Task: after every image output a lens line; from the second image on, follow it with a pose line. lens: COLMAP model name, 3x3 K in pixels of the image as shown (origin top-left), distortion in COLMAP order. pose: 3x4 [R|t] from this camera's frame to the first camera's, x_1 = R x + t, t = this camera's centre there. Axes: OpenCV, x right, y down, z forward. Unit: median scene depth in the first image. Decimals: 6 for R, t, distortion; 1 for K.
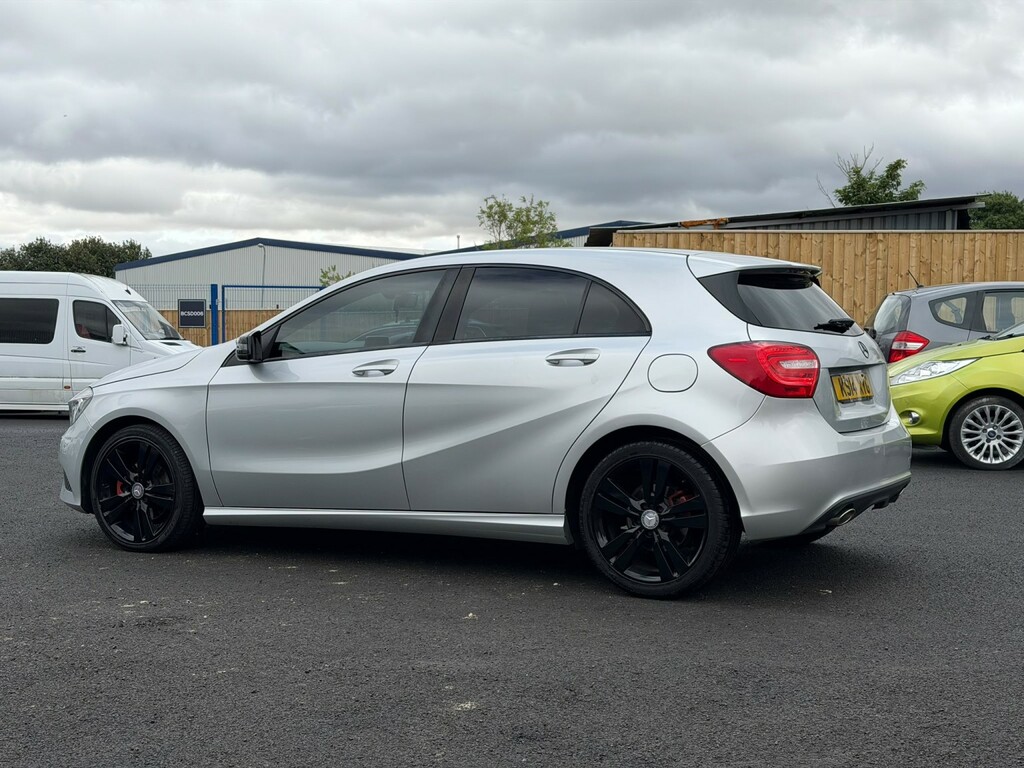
lens RADIAL K [[1420.8, 0, 509.7], [0, 1420.8, 389.5], [0, 0, 1]] dist [0.130542, 0.000000]
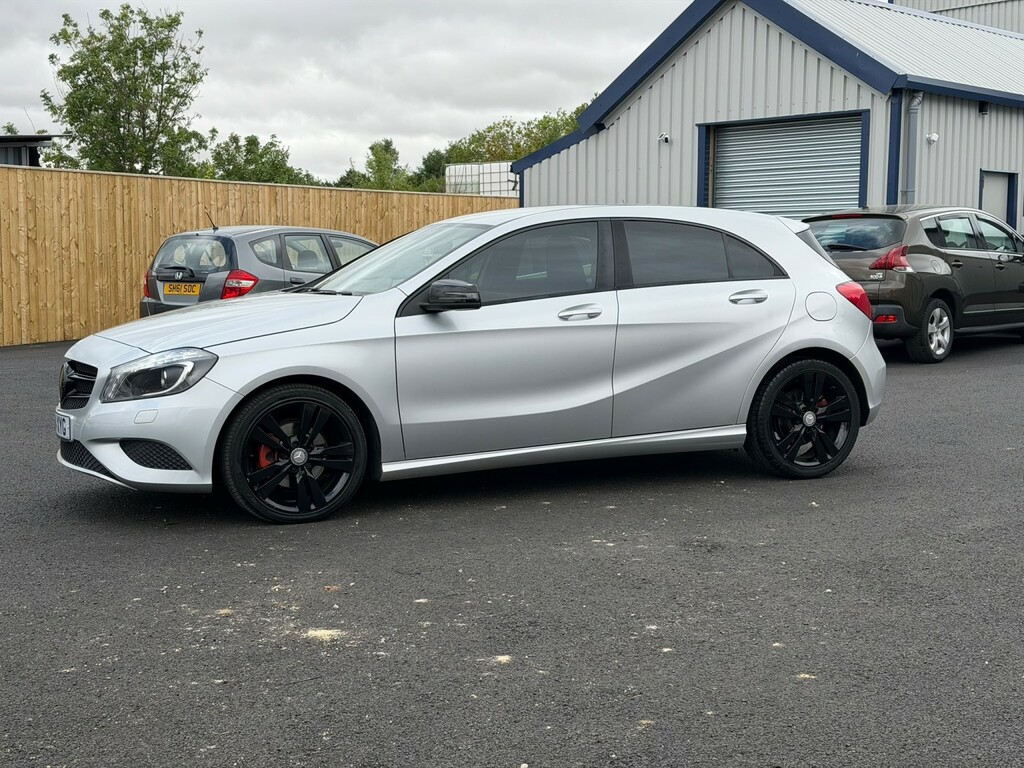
lens RADIAL K [[1420.8, 0, 508.9], [0, 1420.8, 389.9], [0, 0, 1]] dist [0.130542, 0.000000]
pose [[0.599337, -0.076382, 0.796845, -1.016342], [0.038257, 0.997033, 0.066796, -0.030899], [-0.799582, -0.009548, 0.600481, 0.393039]]
